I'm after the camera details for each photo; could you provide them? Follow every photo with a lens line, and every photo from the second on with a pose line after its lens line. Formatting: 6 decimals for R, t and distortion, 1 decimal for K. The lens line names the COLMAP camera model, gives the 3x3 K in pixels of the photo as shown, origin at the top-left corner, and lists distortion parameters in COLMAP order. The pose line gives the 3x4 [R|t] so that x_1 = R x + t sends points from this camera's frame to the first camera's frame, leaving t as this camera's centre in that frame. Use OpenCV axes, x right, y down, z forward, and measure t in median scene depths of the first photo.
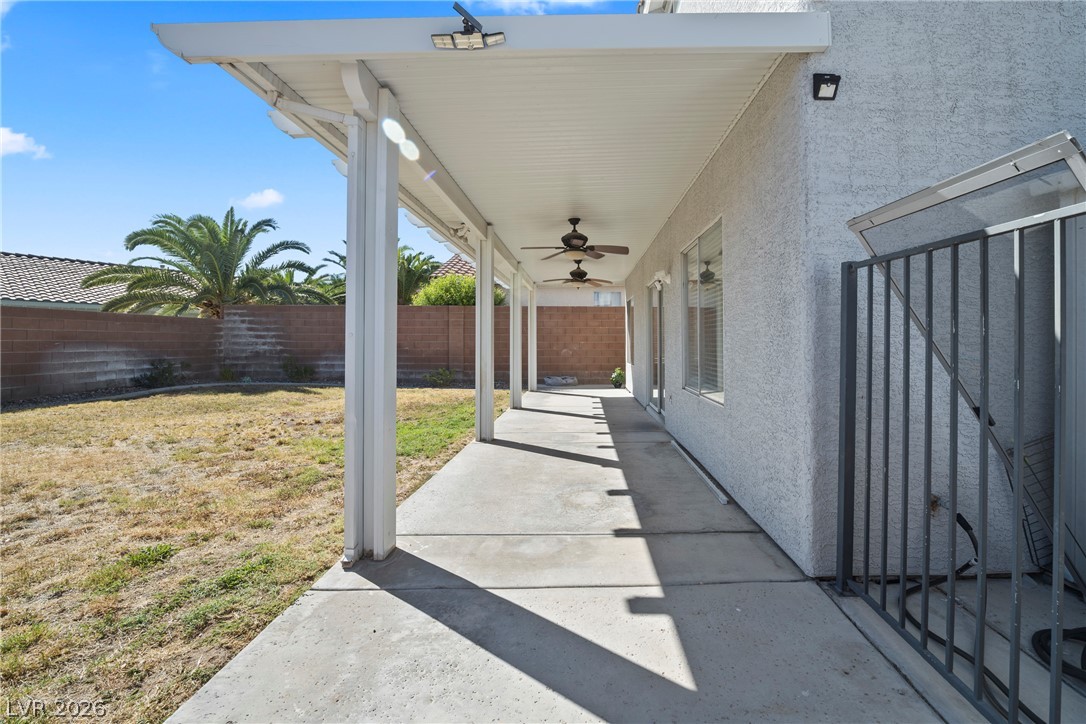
lens RADIAL K [[447.0, 0, 592.7], [0, 447.0, 348.3], [0, 0, 1]] dist [-0.011590, -0.000491]
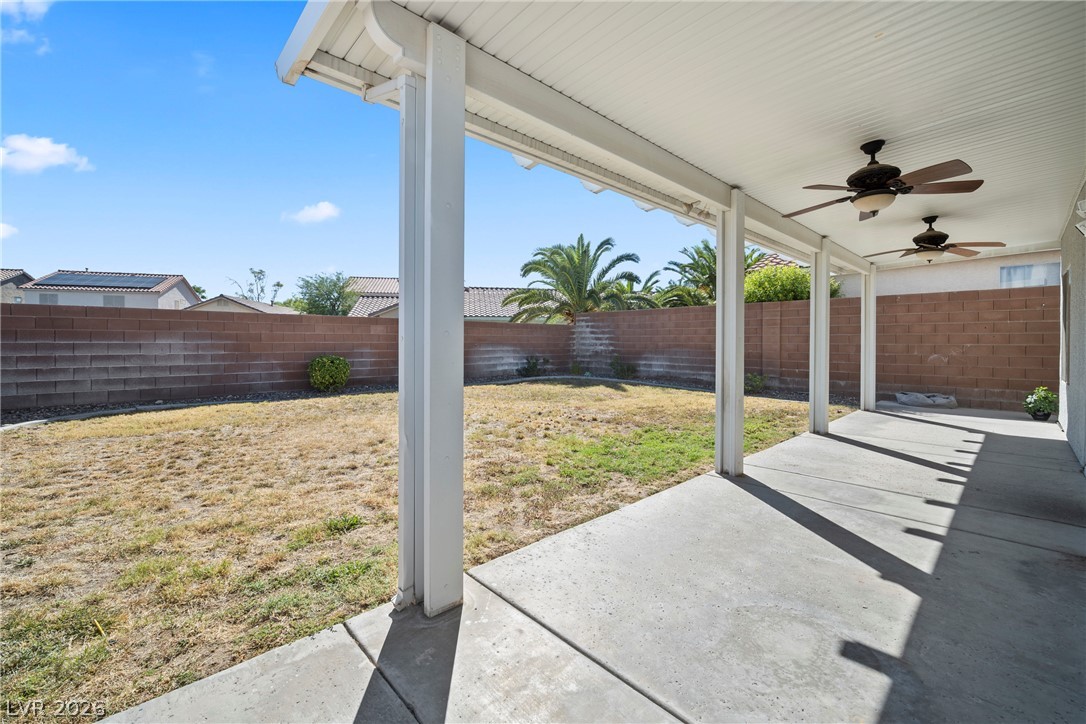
lens RADIAL K [[447.0, 0, 541.9], [0, 447.0, 352.4], [0, 0, 1]] dist [-0.011590, -0.000491]
pose [[0.672975, 0.016727, -0.739476, 0.043765], [-0.011785, 0.999860, 0.011891, -0.002543], [0.739572, 0.000712, 0.673077, 0.106377]]
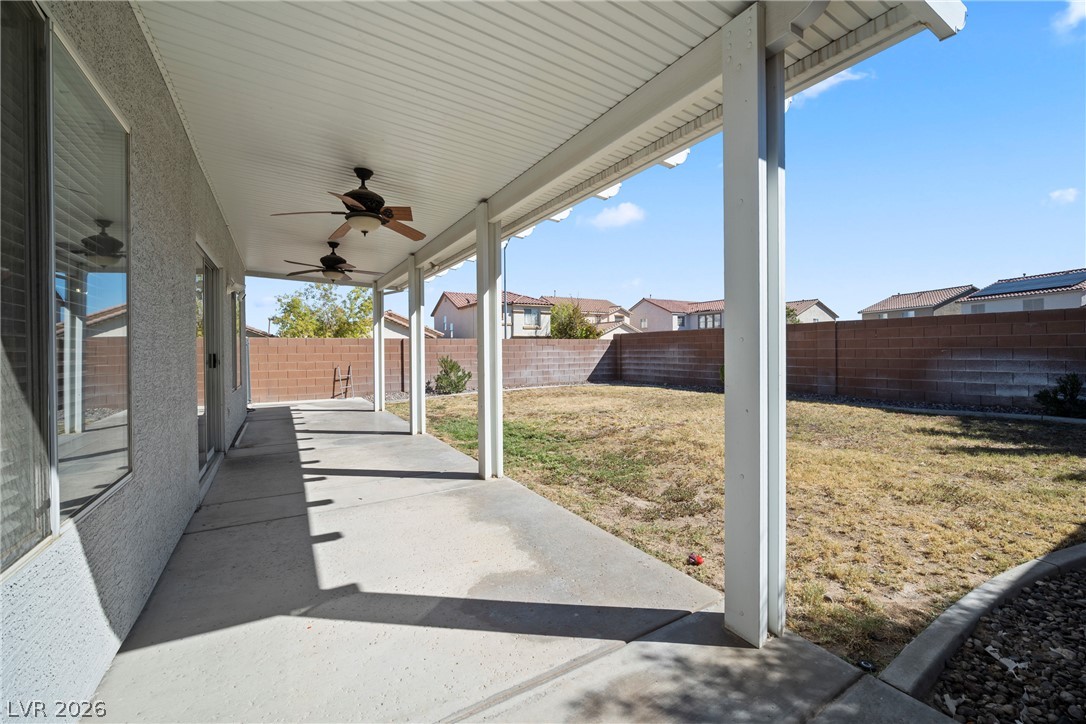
lens RADIAL K [[447.0, 0, 565.6], [0, 447.0, 351.4], [0, 0, 1]] dist [-0.011590, -0.000491]
pose [[-0.845565, 0.008162, -0.533810, 0.013230], [0.000329, 0.999891, 0.014767, -0.019363], [0.533872, 0.012311, -0.845476, 1.093994]]
